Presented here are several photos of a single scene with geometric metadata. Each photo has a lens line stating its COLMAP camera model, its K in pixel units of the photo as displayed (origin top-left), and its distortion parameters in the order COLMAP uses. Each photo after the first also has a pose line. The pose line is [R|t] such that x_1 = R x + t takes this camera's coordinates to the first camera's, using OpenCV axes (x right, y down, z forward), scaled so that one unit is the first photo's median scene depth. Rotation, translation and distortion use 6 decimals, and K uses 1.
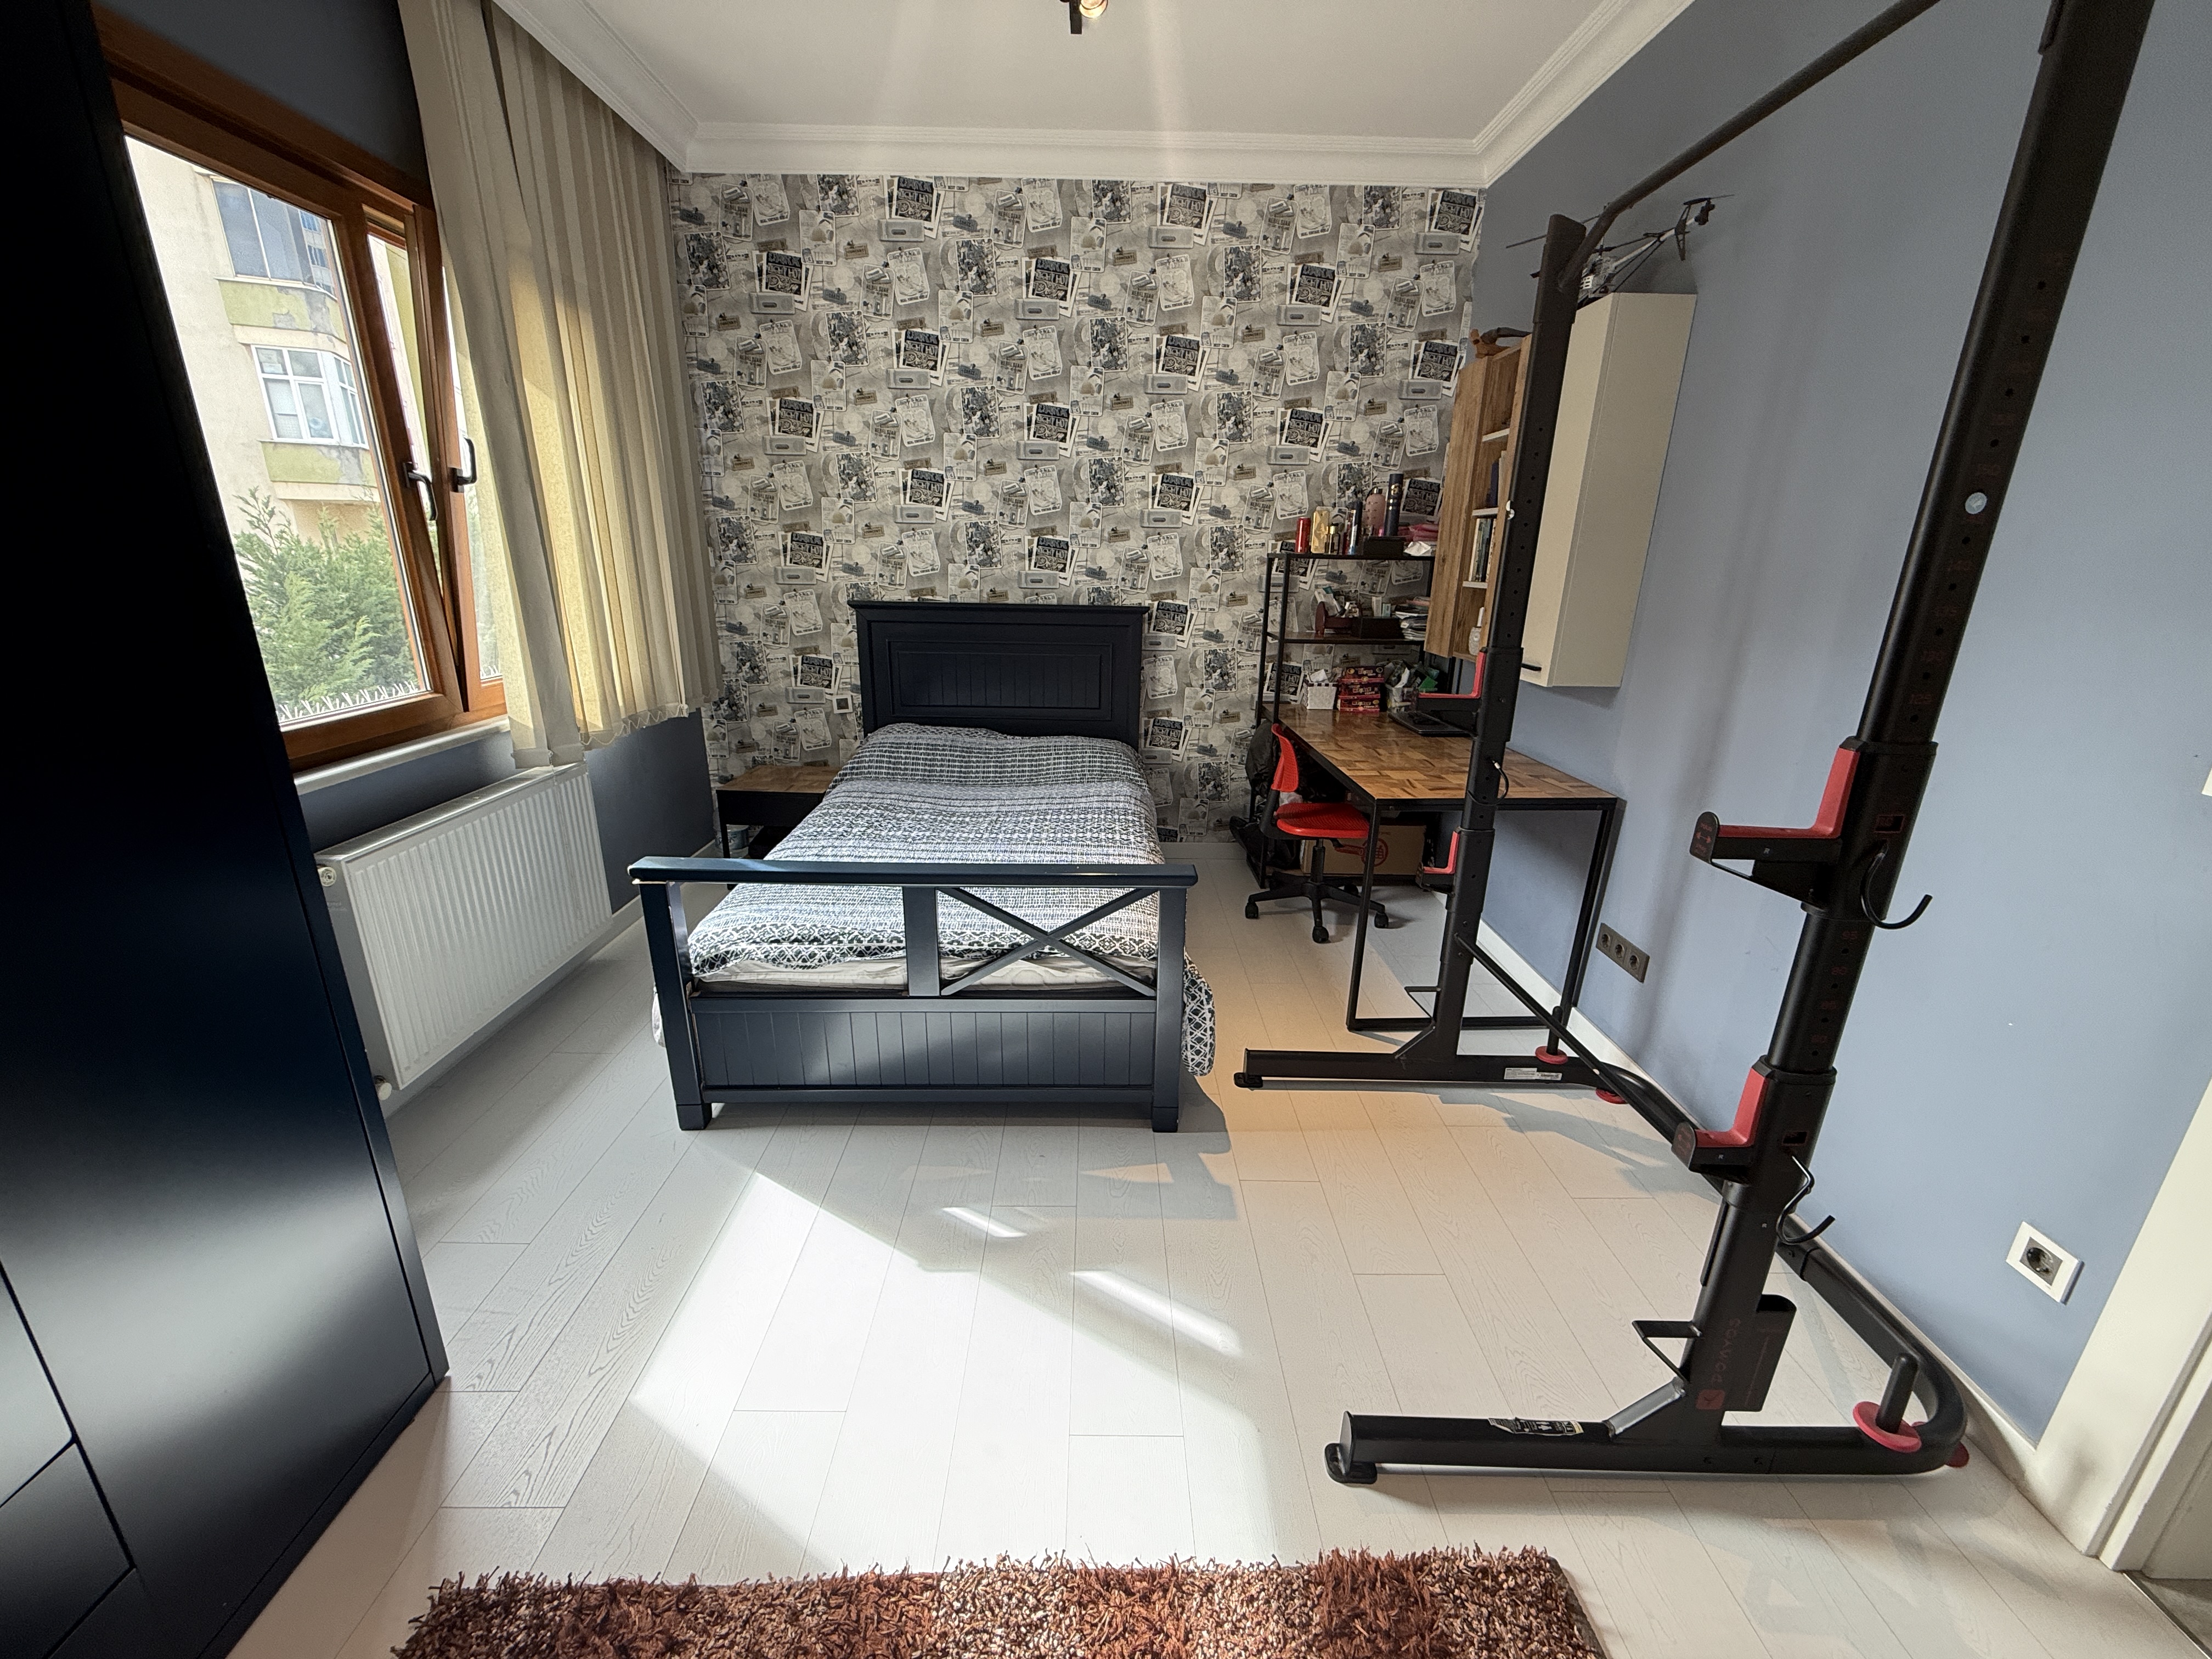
lens RADIAL K [[879.1, 0, 1097.4], [0, 879.1, 833.8], [0, 0, 1]] dist [0.000710, -0.000223]
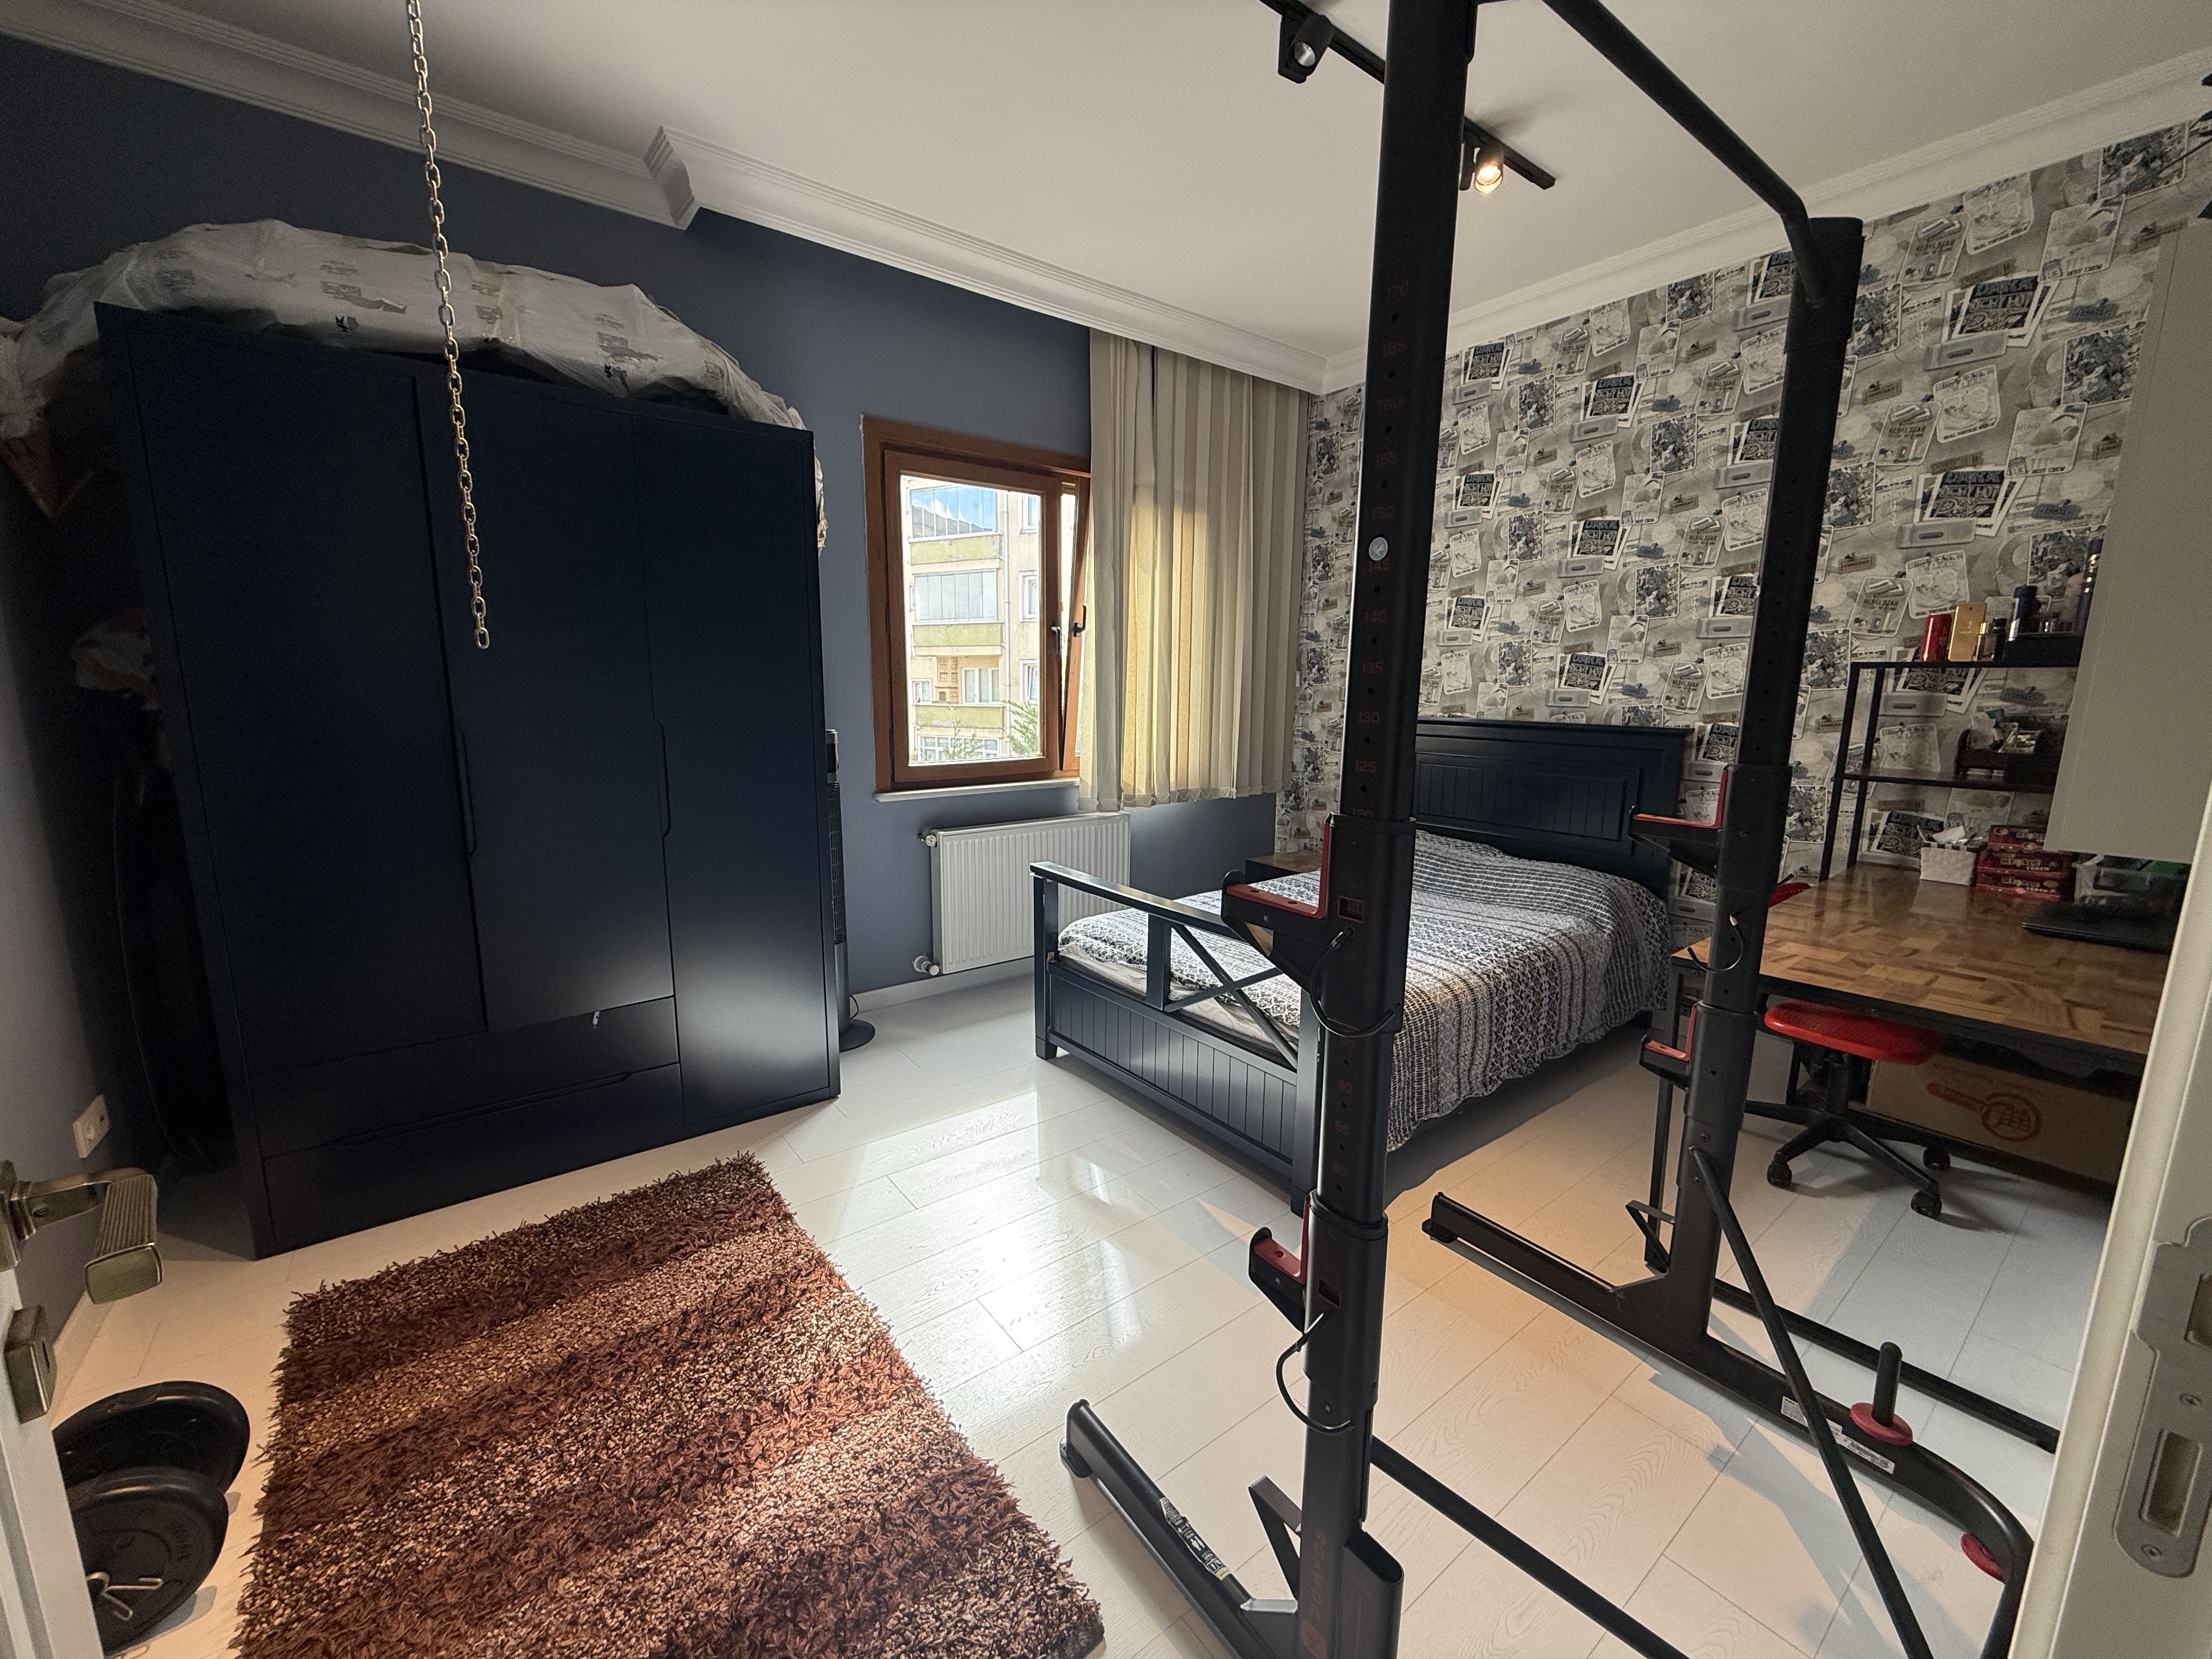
lens RADIAL K [[879.1, 0, 1099.1], [0, 879.1, 833.4], [0, 0, 1]] dist [0.000710, -0.000223]
pose [[0.595492, 0.125952, -0.793427, 0.453561], [-0.243659, 0.969428, -0.028983, 0.001103], [0.765519, 0.210585, 0.607975, 0.084779]]
